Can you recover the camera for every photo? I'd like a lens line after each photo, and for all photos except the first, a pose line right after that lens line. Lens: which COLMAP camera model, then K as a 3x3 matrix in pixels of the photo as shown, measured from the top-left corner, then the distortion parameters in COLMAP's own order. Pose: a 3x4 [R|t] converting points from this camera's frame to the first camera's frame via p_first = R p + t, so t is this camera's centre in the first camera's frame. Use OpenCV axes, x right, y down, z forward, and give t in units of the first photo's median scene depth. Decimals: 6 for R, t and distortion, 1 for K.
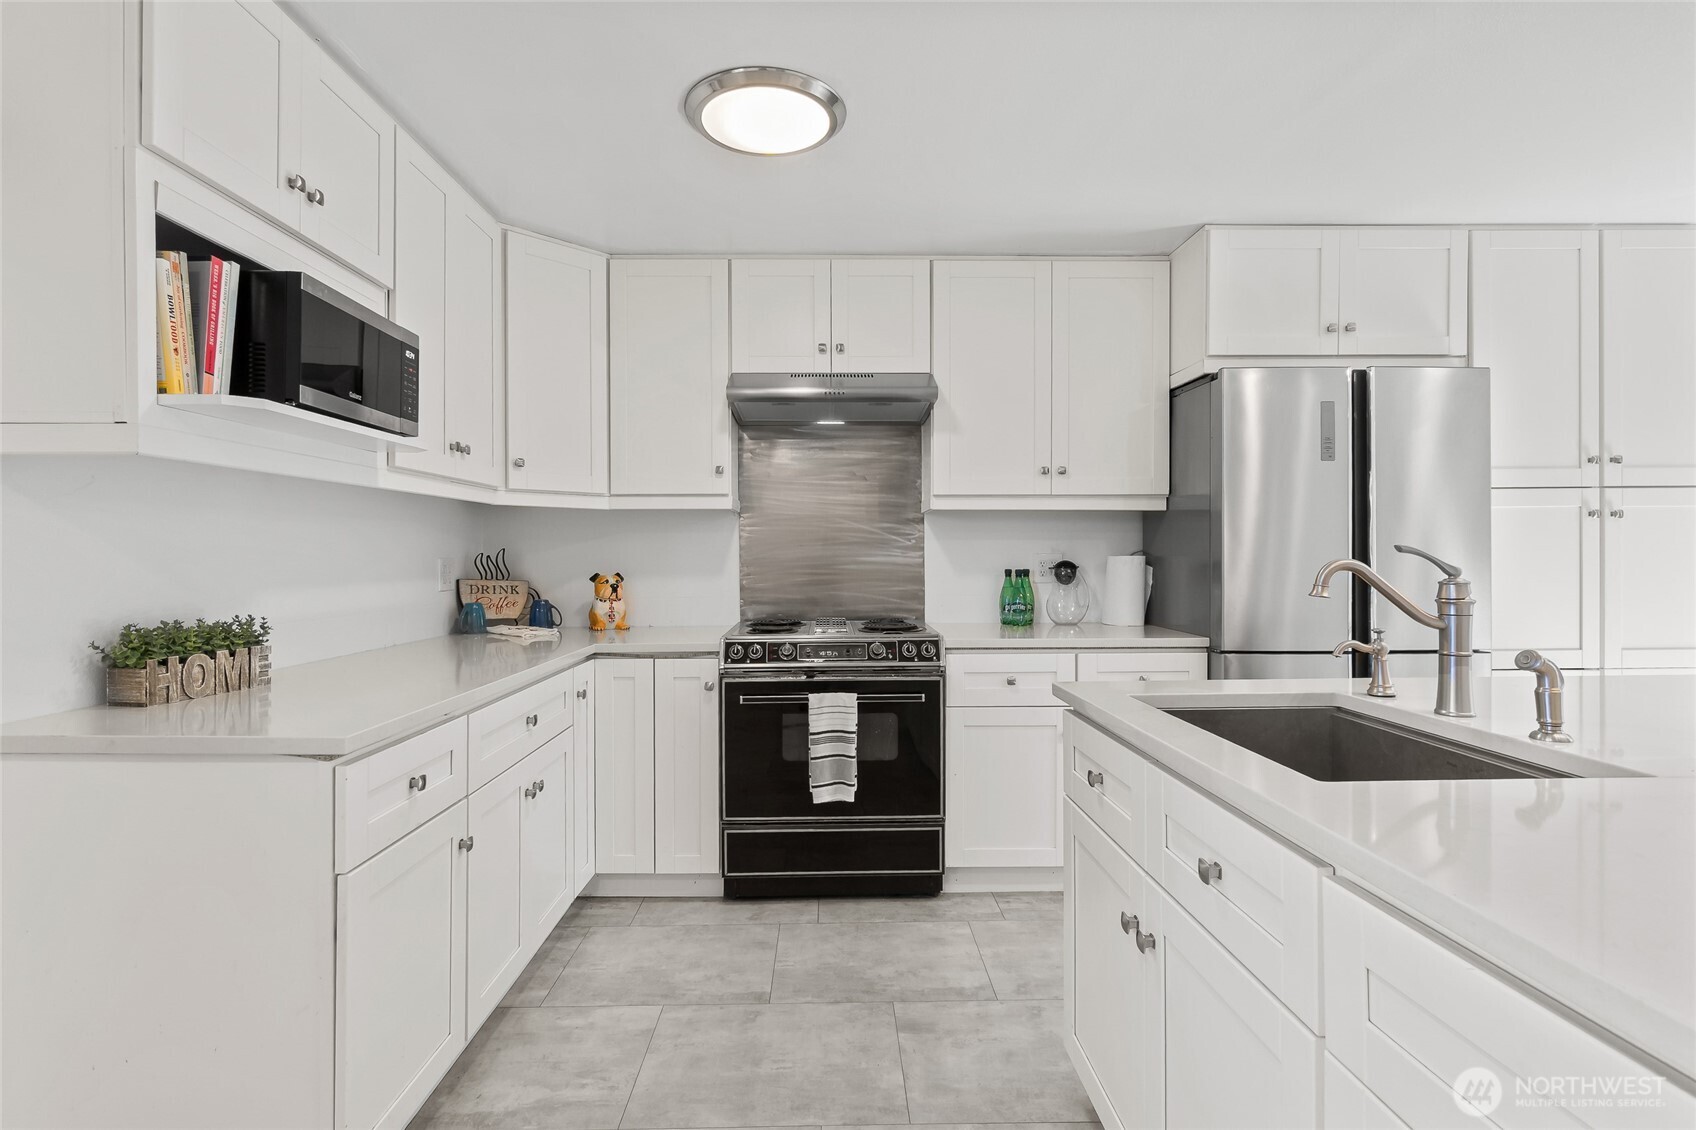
lens RADIAL K [[824.0, 0, 850.5], [0, 824.0, 556.5], [0, 0, 1]] dist [-0.001130, -0.000253]
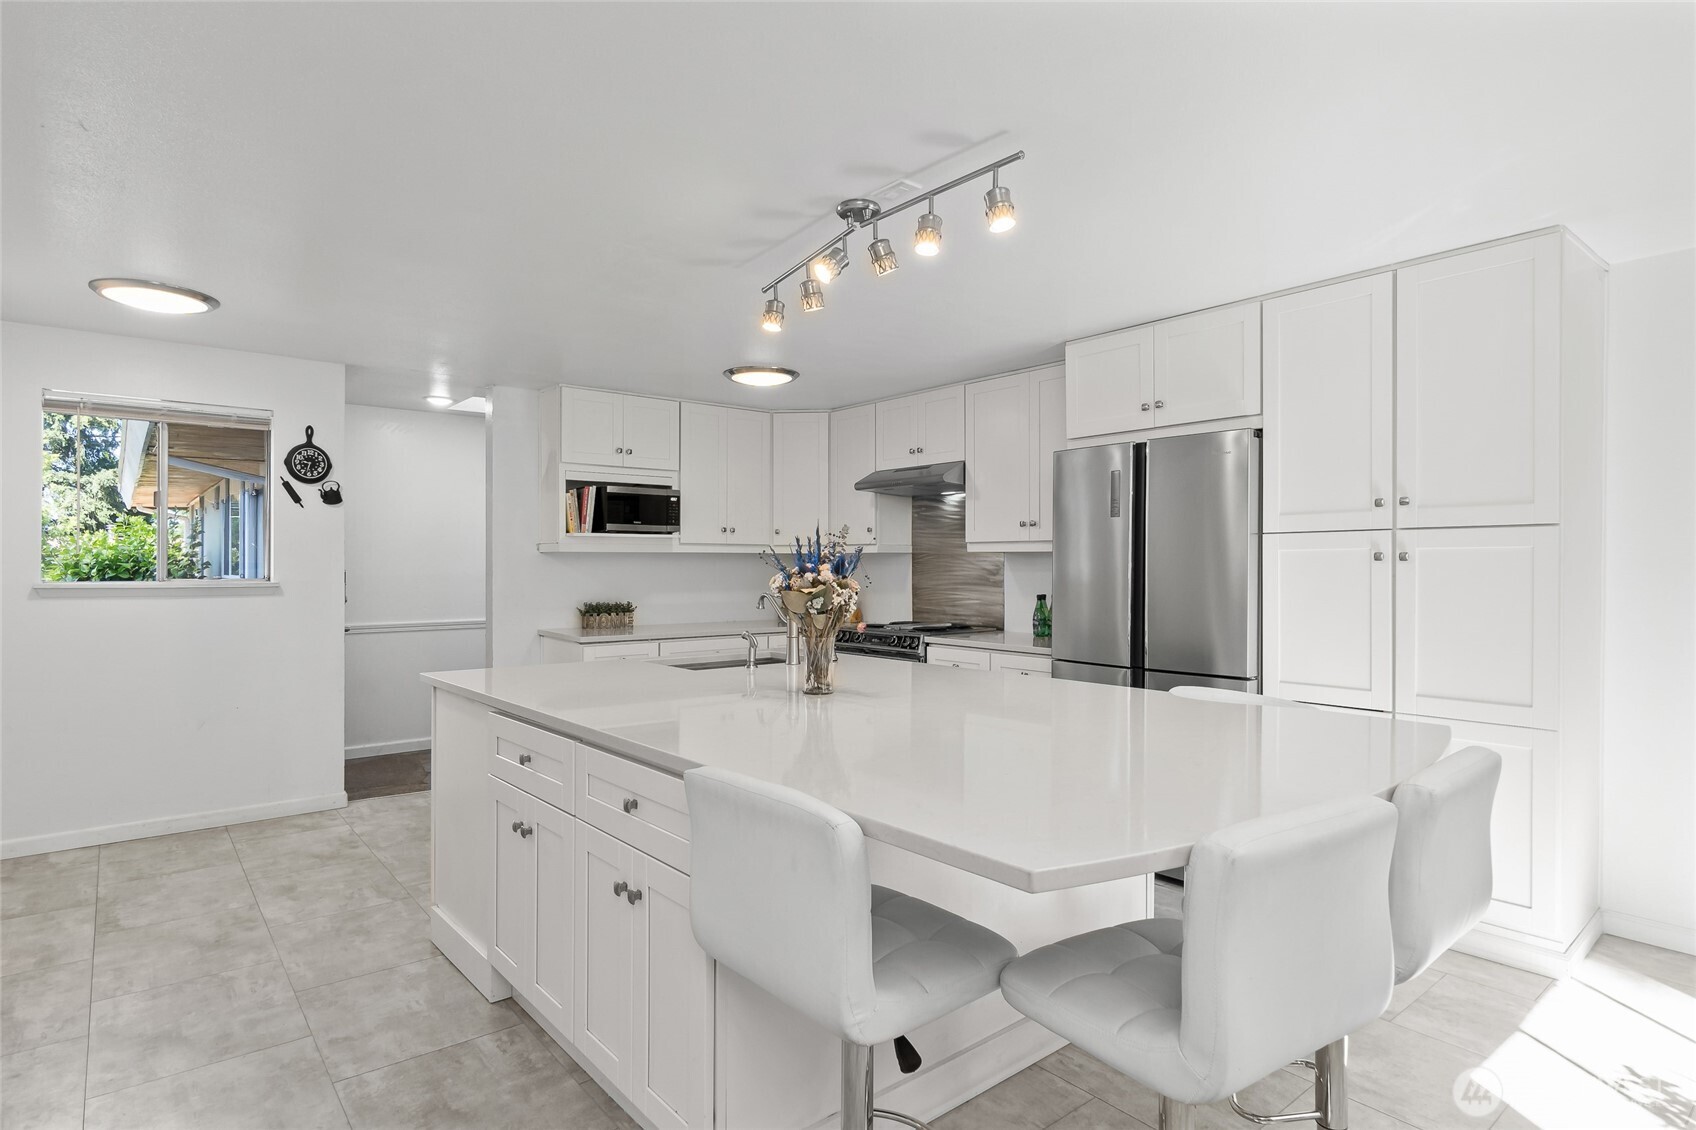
lens RADIAL K [[894.5, 0, 848.0], [0, 894.5, 565.0], [0, 0, 1]] dist [0.002230, 0.000170]
pose [[0.623712, 0.004898, -0.781639, 1.387706], [-0.006434, 0.999979, 0.001132, -0.039518], [0.781628, 0.004323, 0.623730, -0.194158]]
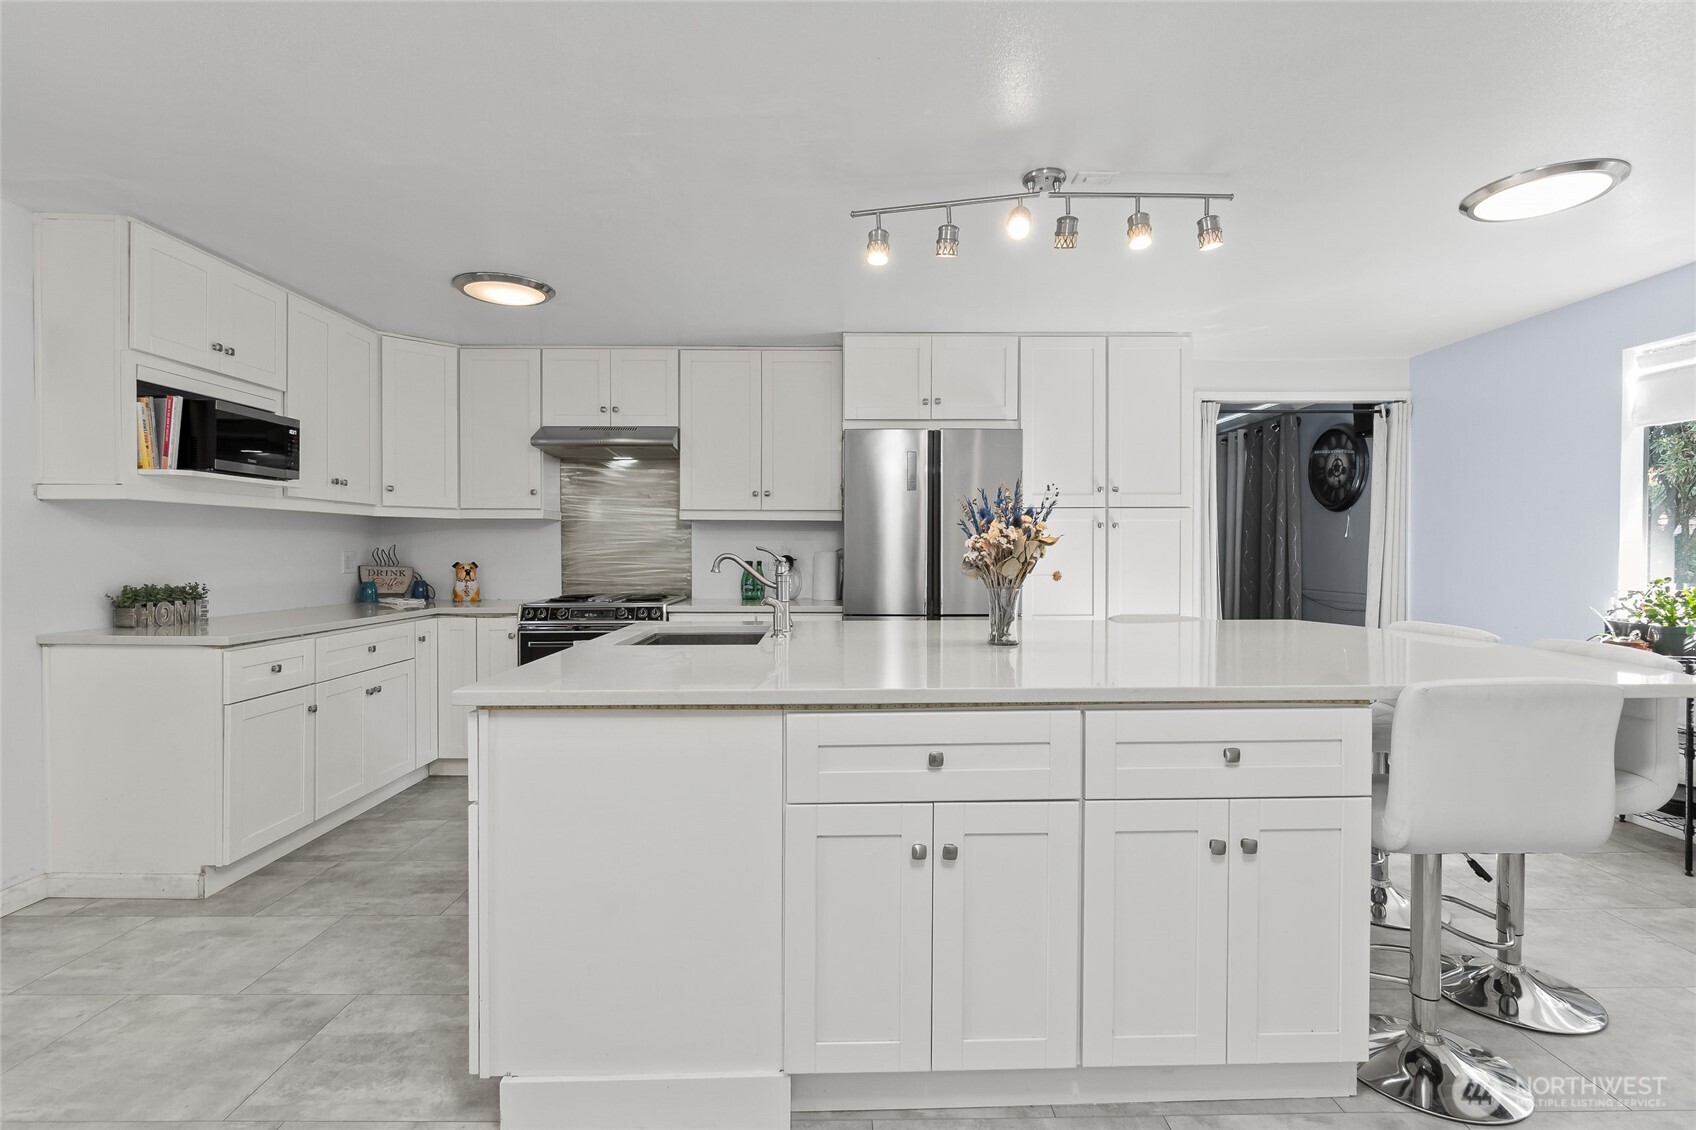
lens RADIAL K [[801.6, 0, 849.0], [0, 801.6, 557.7], [0, 0, 1]] dist [-0.004083, 0.000309]
pose [[0.999973, 0.004687, -0.005583, 0.463054], [-0.004650, 0.999968, 0.006557, -0.000020], [0.005614, -0.006531, 0.999963, -0.481686]]
